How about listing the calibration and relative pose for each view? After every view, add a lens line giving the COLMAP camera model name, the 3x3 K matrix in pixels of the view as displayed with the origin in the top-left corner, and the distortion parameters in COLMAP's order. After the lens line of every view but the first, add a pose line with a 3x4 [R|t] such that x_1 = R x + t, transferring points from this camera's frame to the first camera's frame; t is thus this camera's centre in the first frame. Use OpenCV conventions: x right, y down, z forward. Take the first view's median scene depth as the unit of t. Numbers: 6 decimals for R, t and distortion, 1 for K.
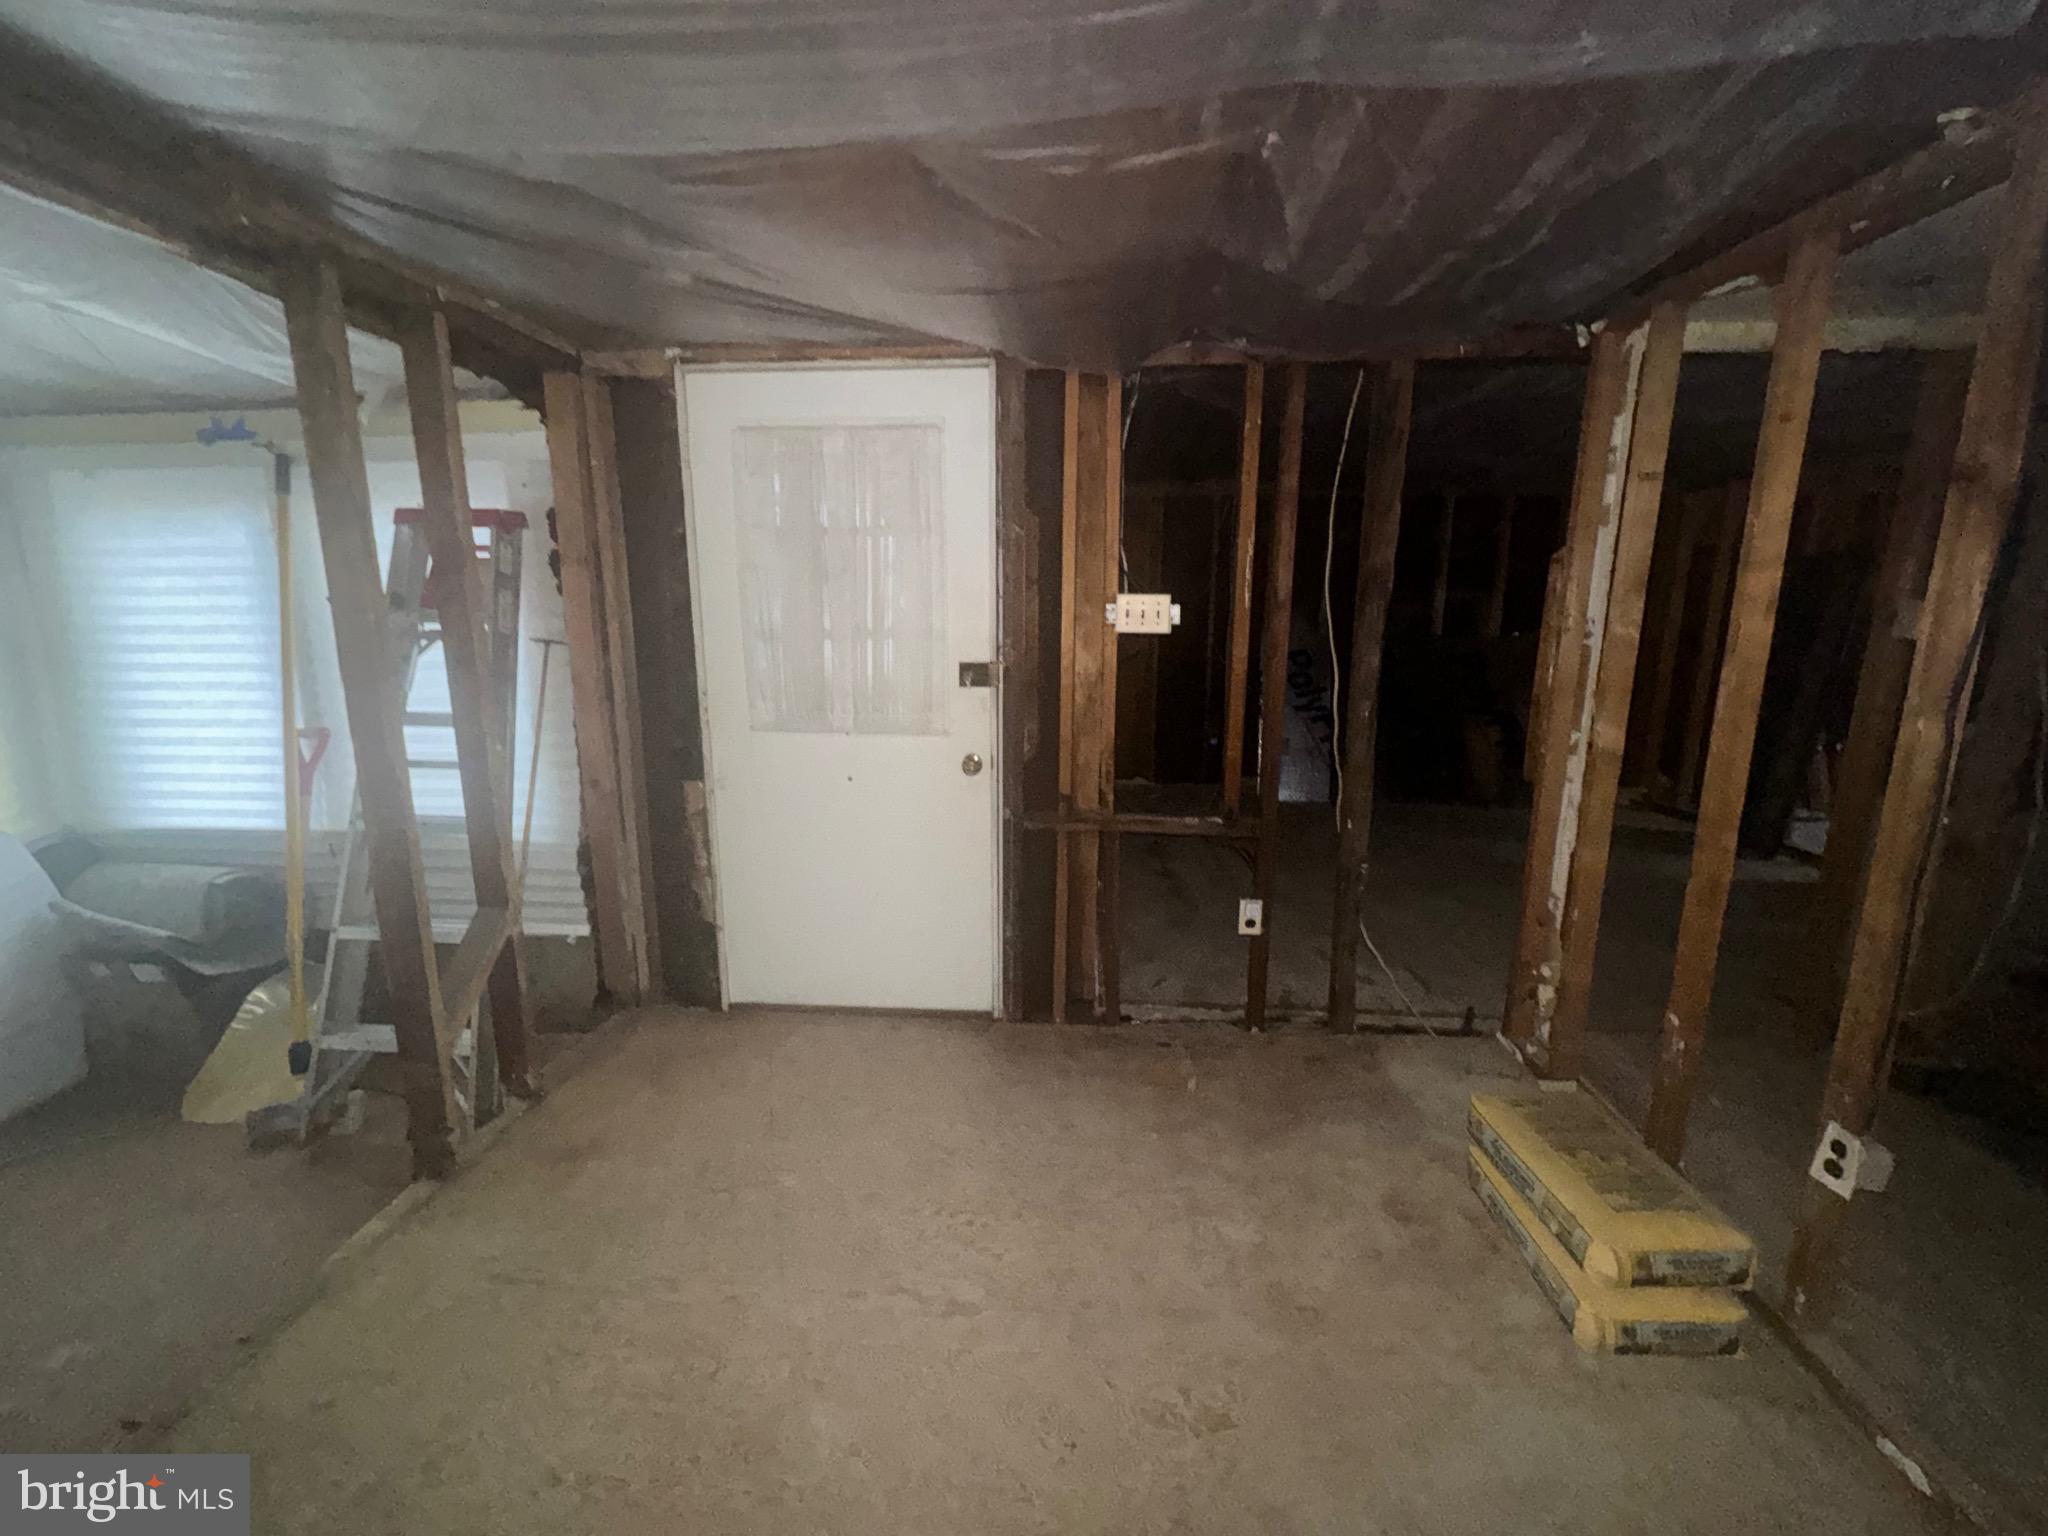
lens RADIAL K [[815.1, 0, 1018.5], [0, 815.1, 763.6], [0, 0, 1]] dist [-0.003158, 0.001126]
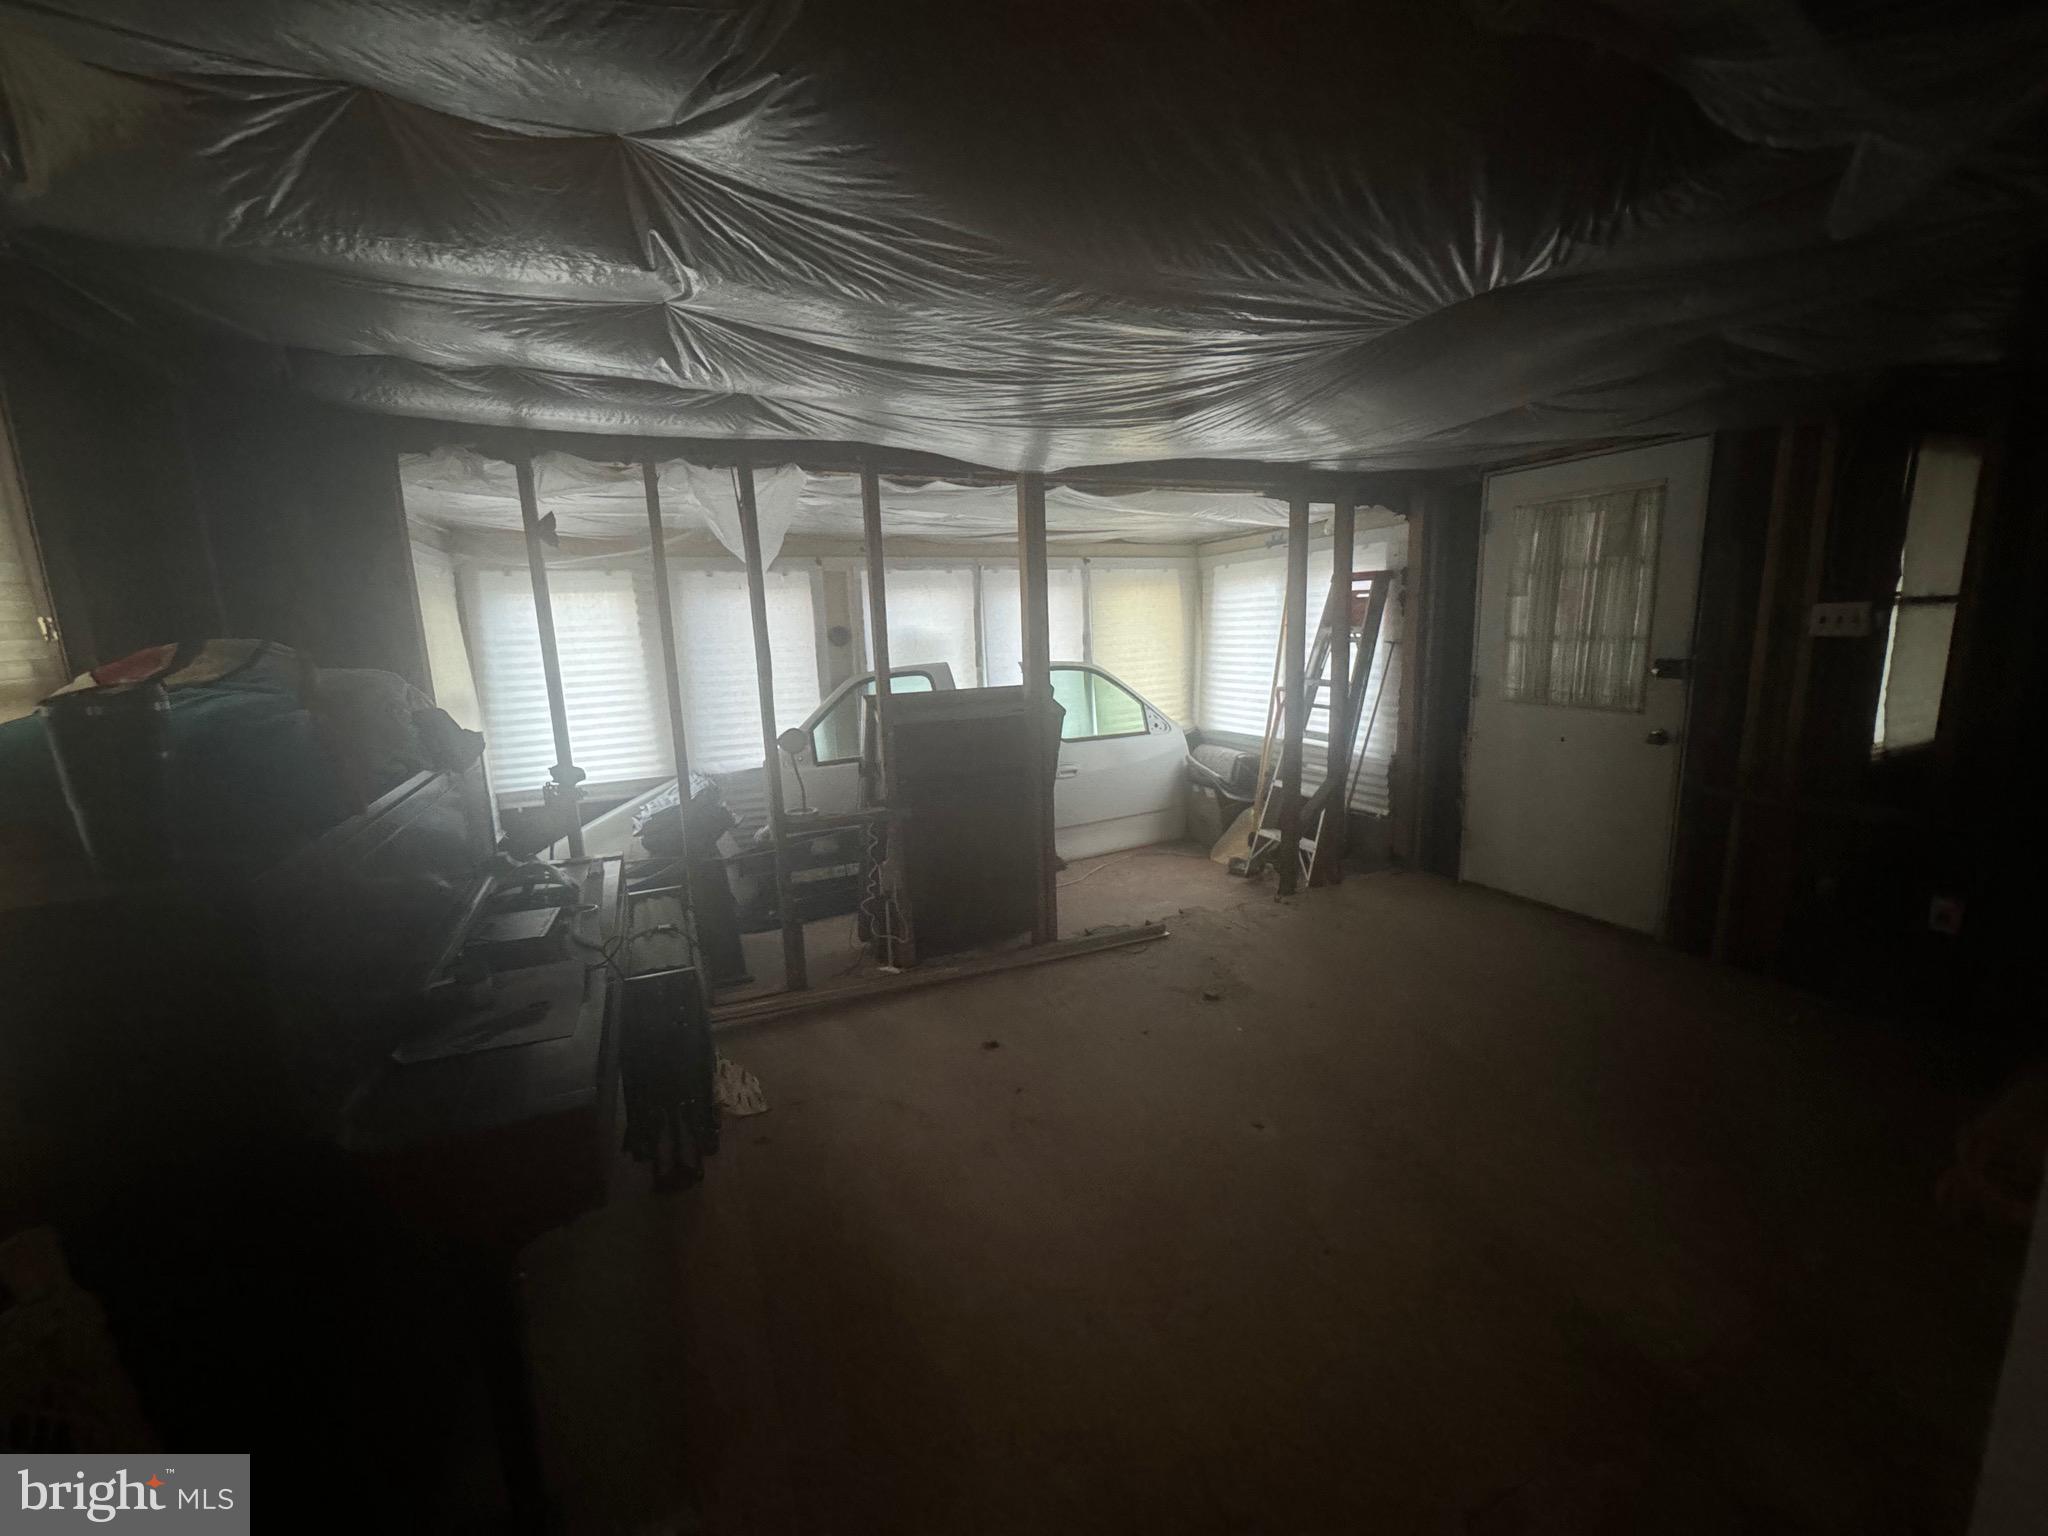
lens RADIAL K [[815.1, 0, 1015.1], [0, 815.1, 772.7], [0, 0, 1]] dist [-0.003158, 0.001126]
pose [[0.460955, 0.139290, -0.876424, 0.629924], [-0.132960, 0.987297, 0.086981, 0.082035], [0.877407, 0.076435, 0.473619, -0.527968]]
